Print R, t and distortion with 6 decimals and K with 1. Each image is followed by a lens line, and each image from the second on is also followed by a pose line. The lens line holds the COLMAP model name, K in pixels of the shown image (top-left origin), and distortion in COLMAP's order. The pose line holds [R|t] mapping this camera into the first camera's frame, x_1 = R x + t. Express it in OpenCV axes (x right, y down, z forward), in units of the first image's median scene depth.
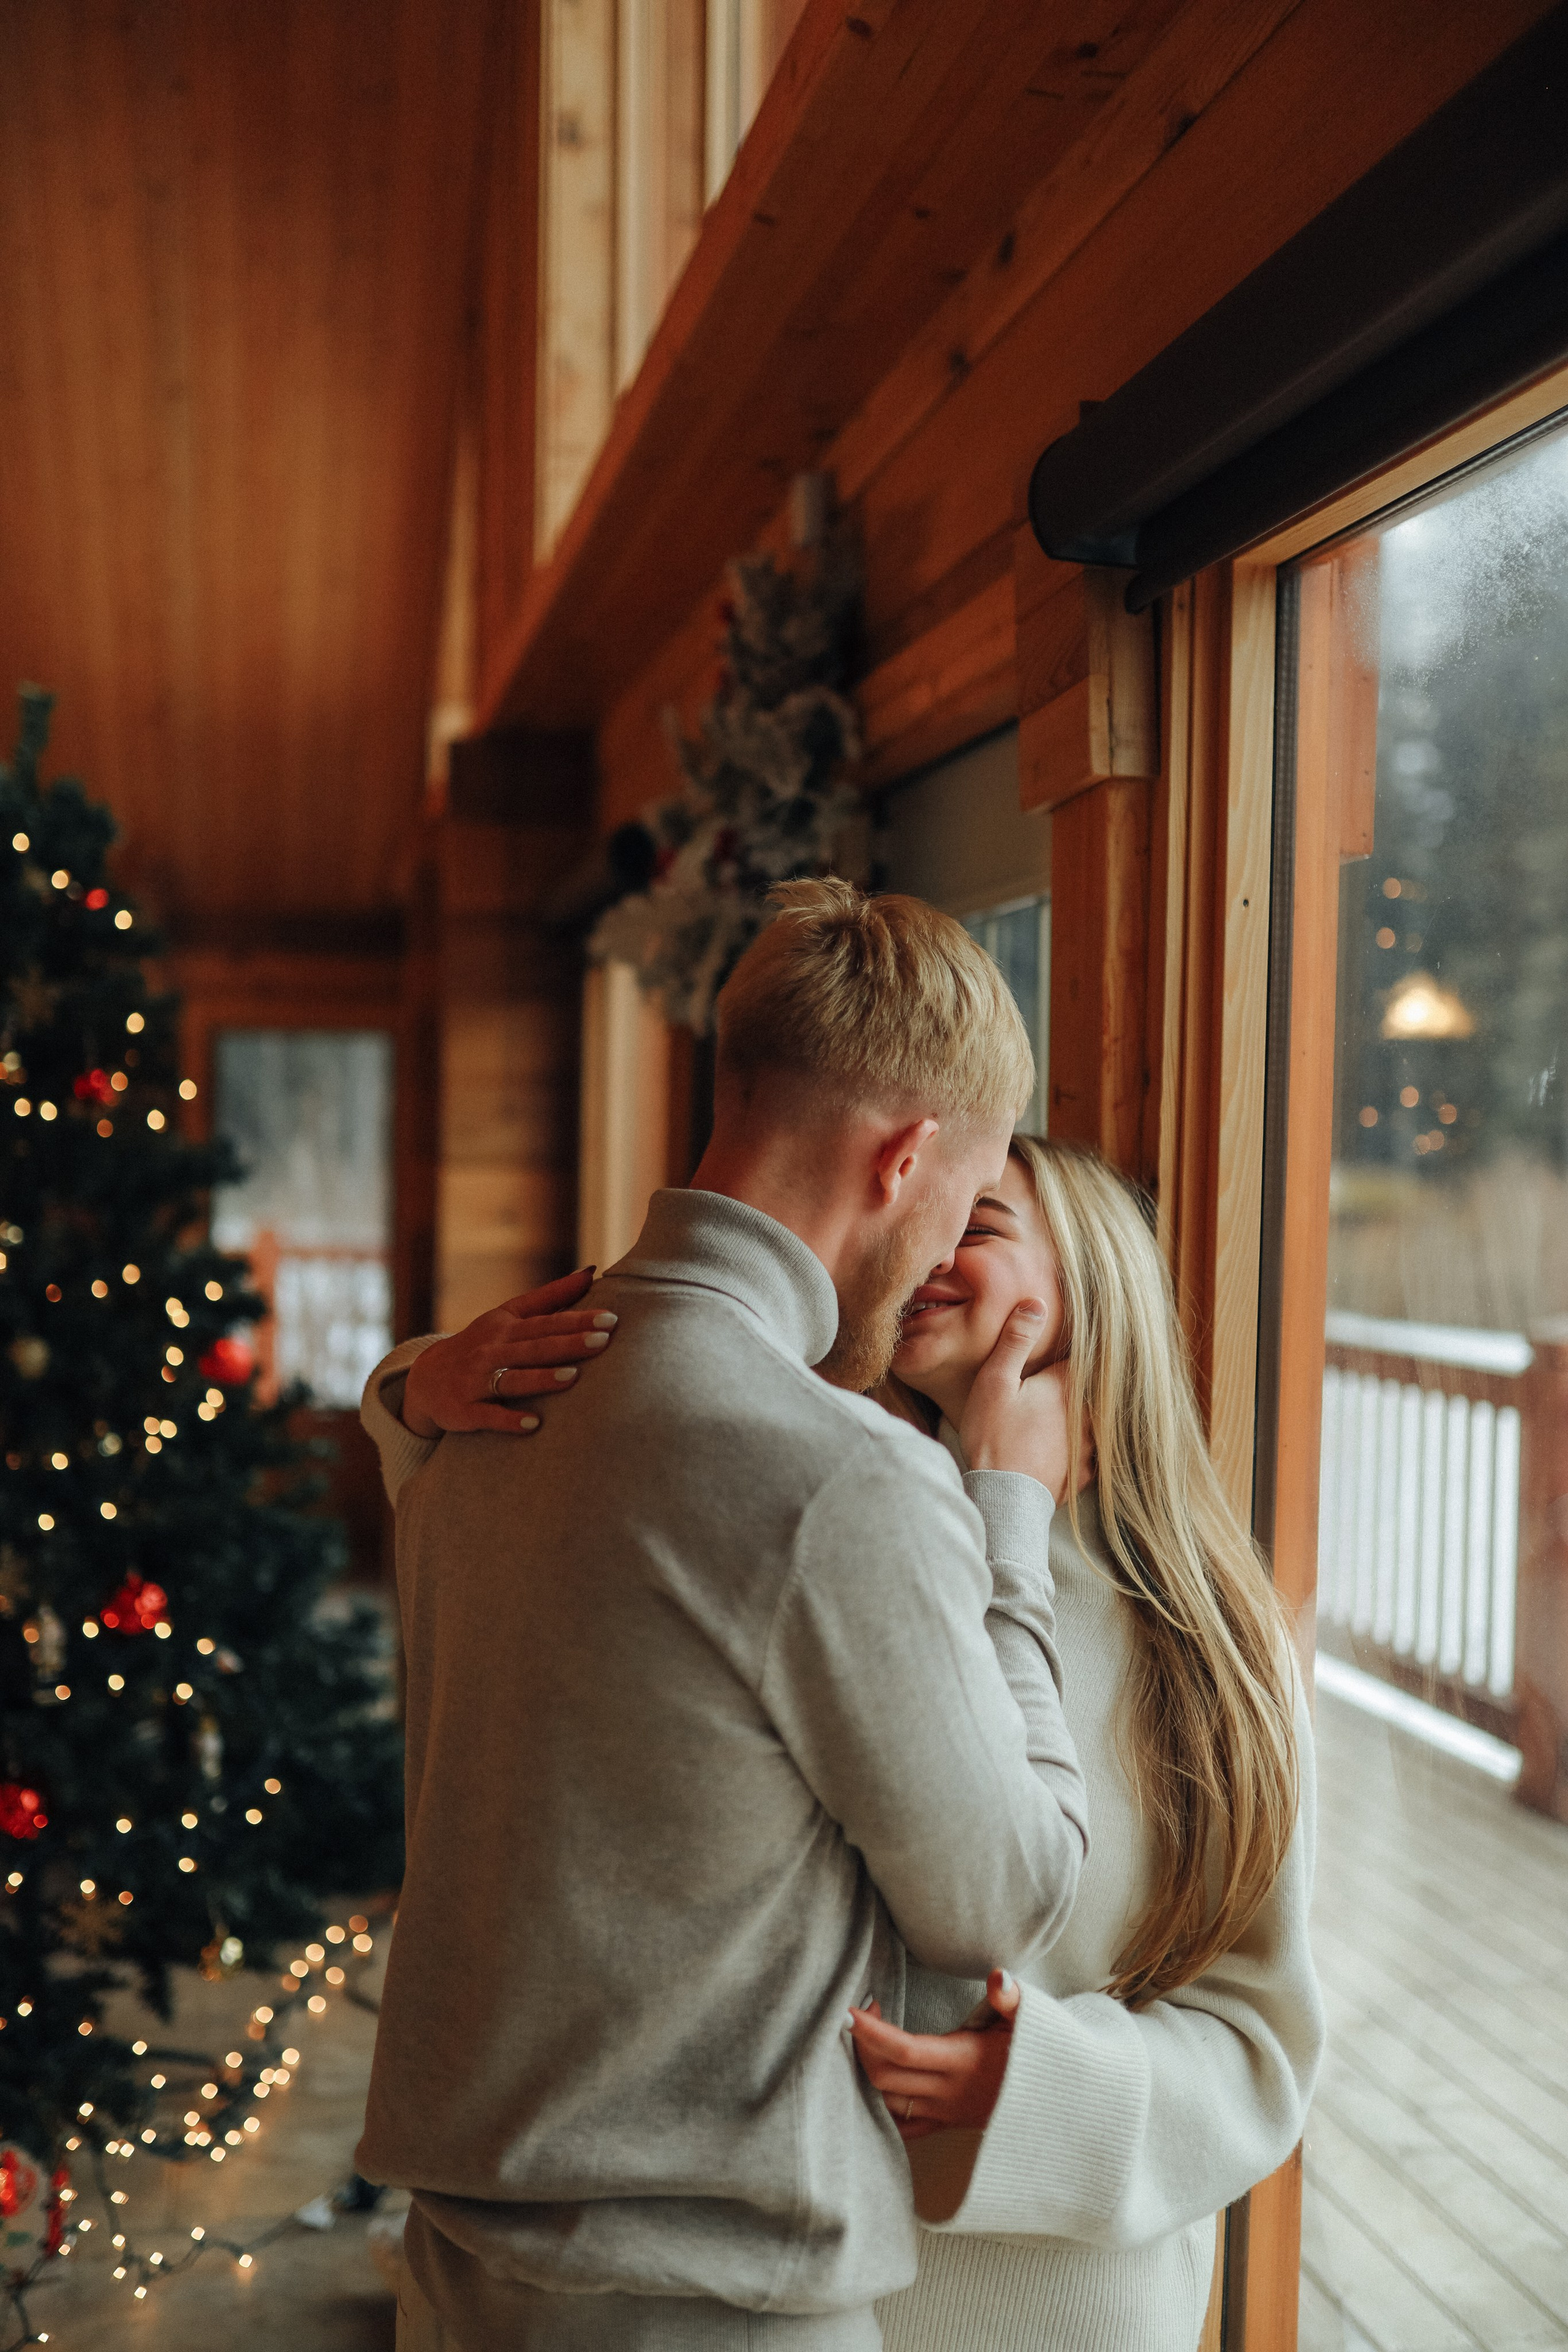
lens RADIAL K [[2232.1, 0, 764.1], [0, 2232.1, 1175.9], [0, 0, 1]] dist [-0.021478, 0.000000]
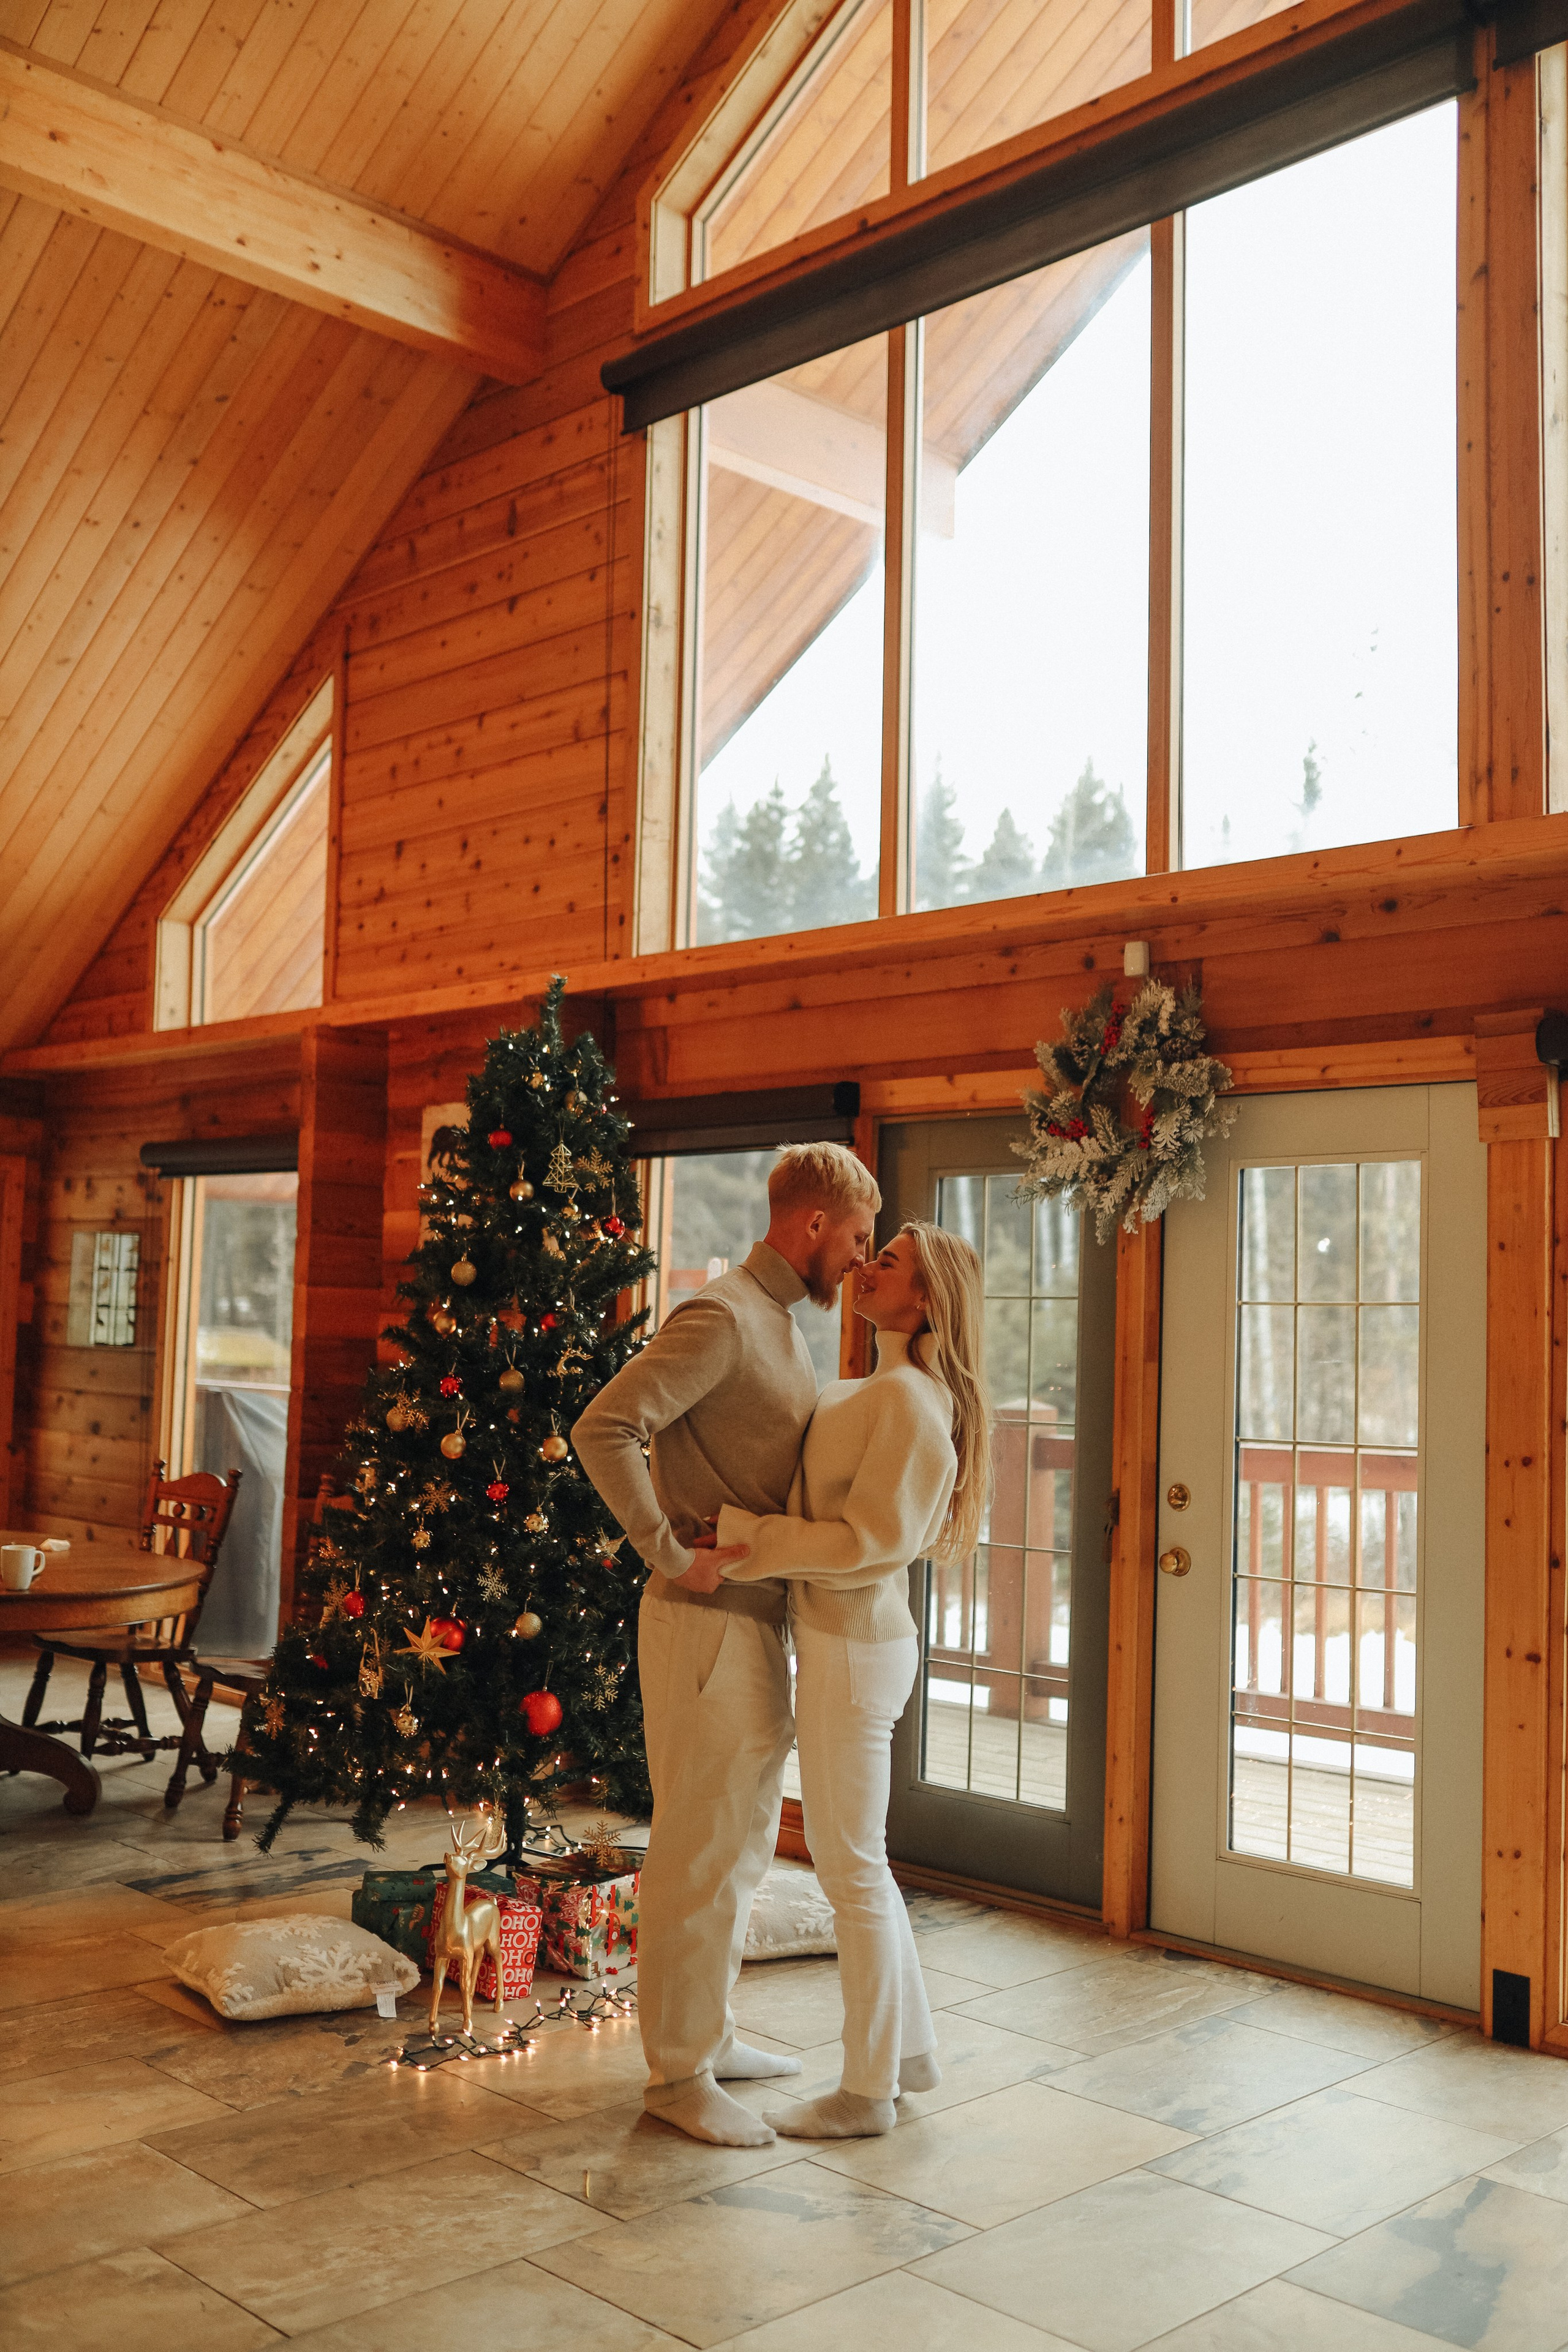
lens RADIAL K [[2232.1, 0, 802.1], [0, 2232.1, 1181.5], [0, 0, 1]] dist [-0.021478, 0.000000]
pose [[0.843284, 0.037651, 0.536148, -1.440409], [0.001219, 0.997407, -0.071960, 0.056185], [-0.537467, 0.061336, 0.841051, -0.588448]]
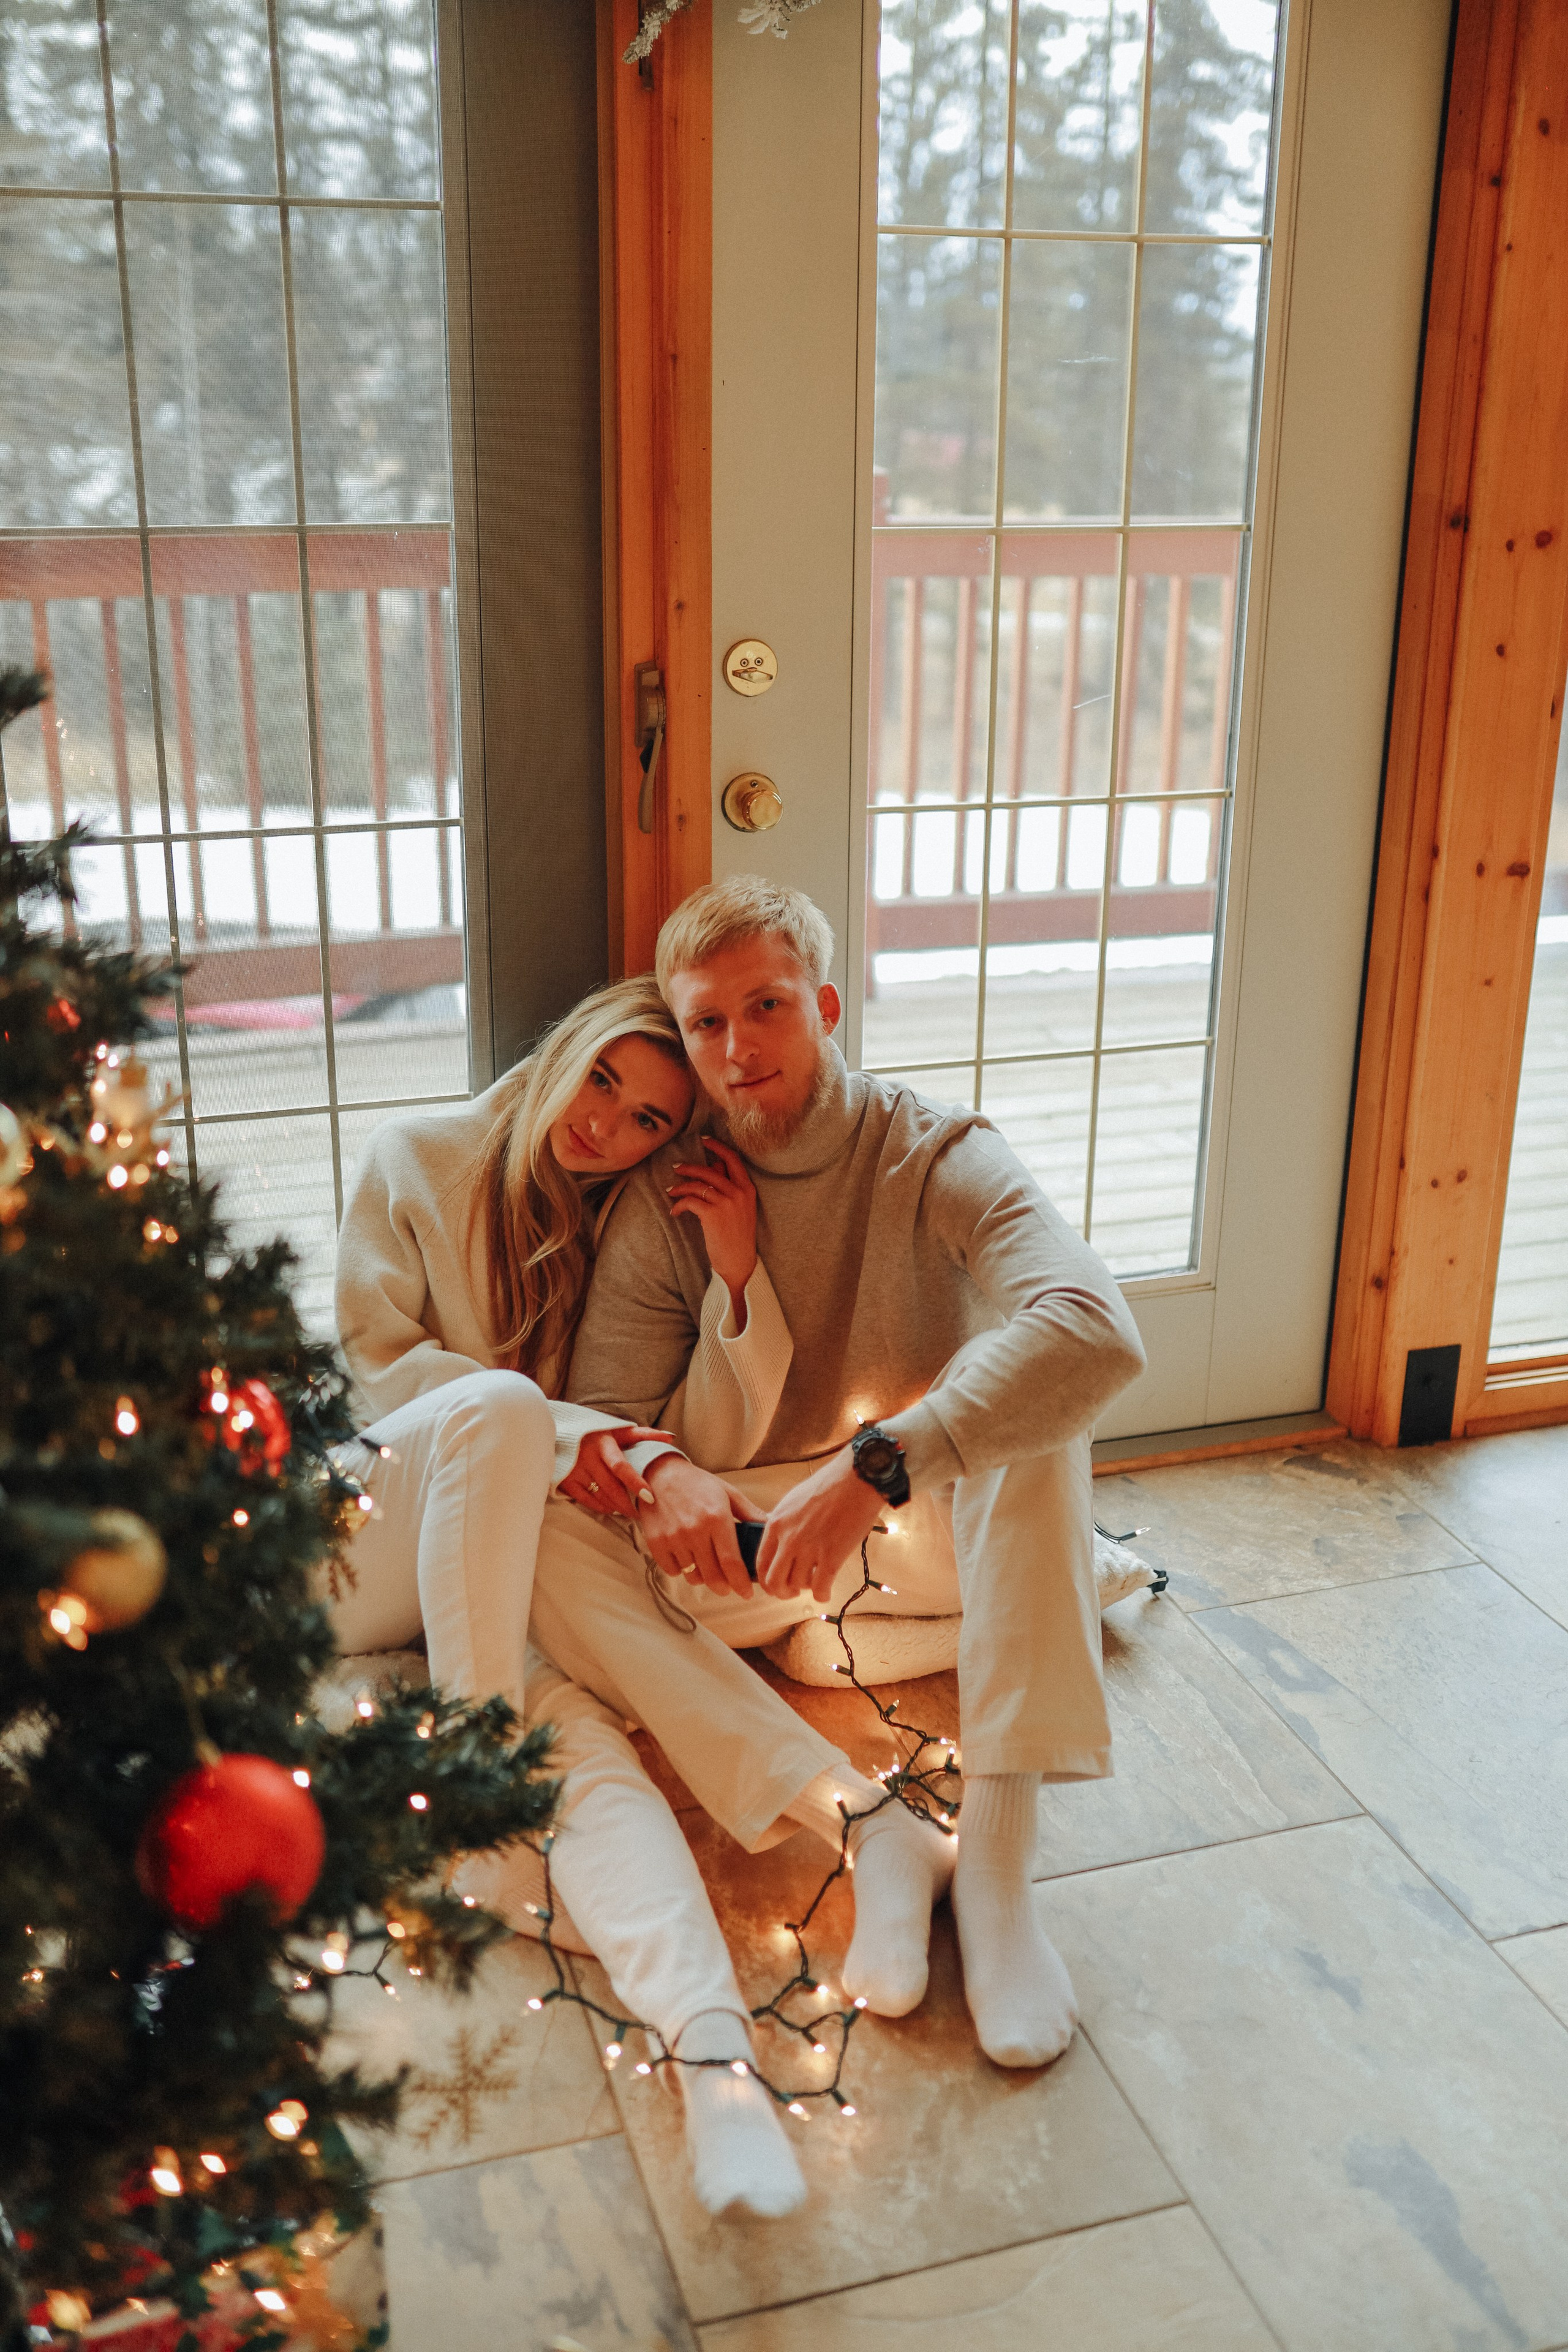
lens RADIAL K [[2232.1, 0, 790.7], [0, 2232.1, 1162.6], [0, 0, 1]] dist [-0.021478, 0.000000]
pose [[-0.078571, -0.352636, 0.932456, -0.990493], [0.003057, 0.935258, 0.353954, 0.057622], [-0.996904, 0.030661, -0.072406, 1.130480]]
